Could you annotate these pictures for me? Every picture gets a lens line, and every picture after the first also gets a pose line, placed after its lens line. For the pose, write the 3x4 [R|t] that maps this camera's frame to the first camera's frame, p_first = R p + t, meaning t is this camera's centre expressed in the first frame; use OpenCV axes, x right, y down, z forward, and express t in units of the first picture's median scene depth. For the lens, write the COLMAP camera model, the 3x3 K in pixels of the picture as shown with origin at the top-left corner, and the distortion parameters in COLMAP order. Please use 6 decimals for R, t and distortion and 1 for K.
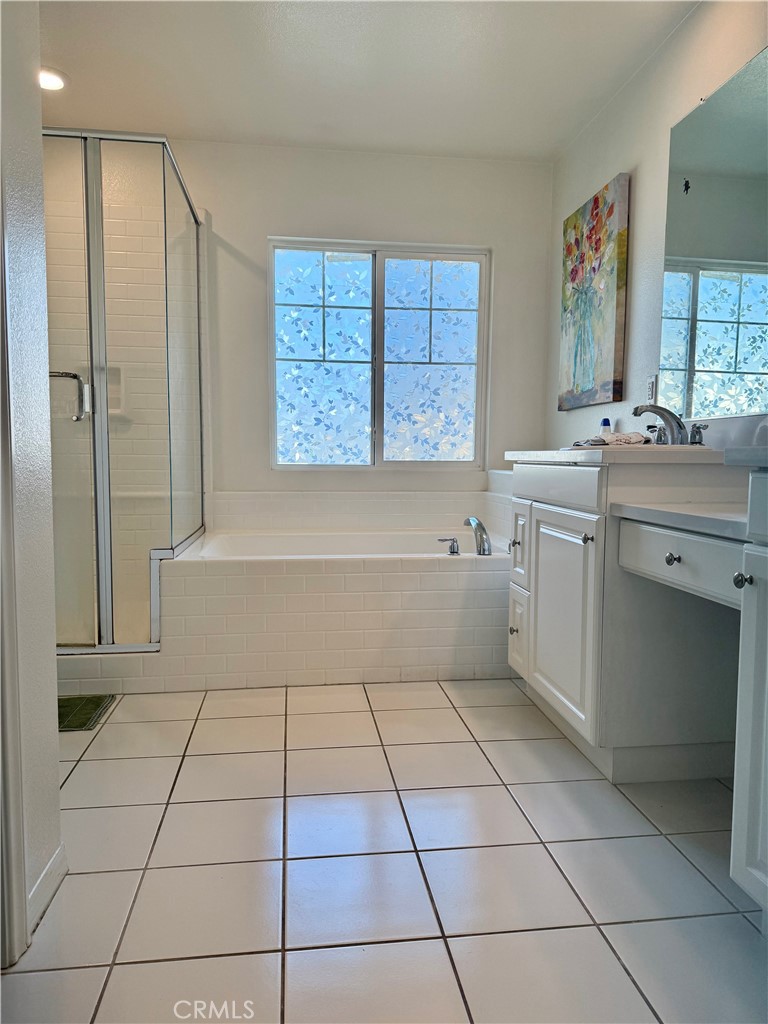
lens RADIAL K [[714.6, 0, 386.4], [0, 714.6, 518.4], [0, 0, 1]] dist [0.011685, -0.010204]
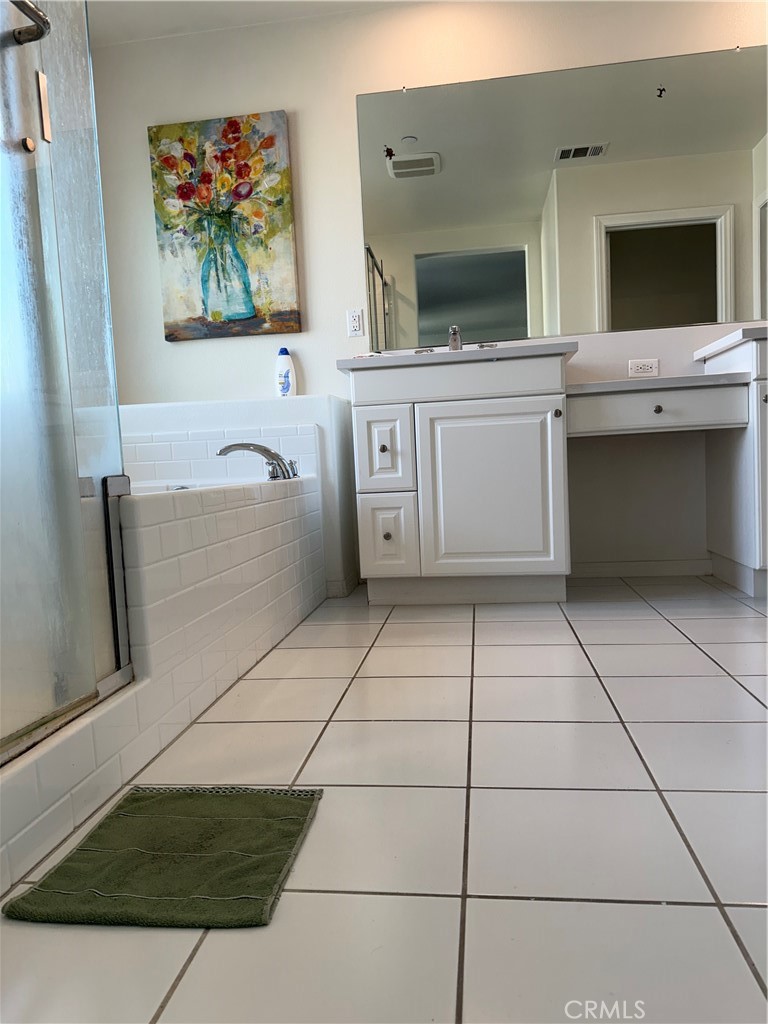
lens RADIAL K [[714.6, 0, 384.7], [0, 714.6, 508.9], [0, 0, 1]] dist [0.011685, -0.010204]
pose [[0.306545, -0.091824, 0.947417, -0.580469], [0.121358, 0.990983, 0.056780, 0.044361], [-0.944088, 0.097571, 0.314925, 0.511894]]
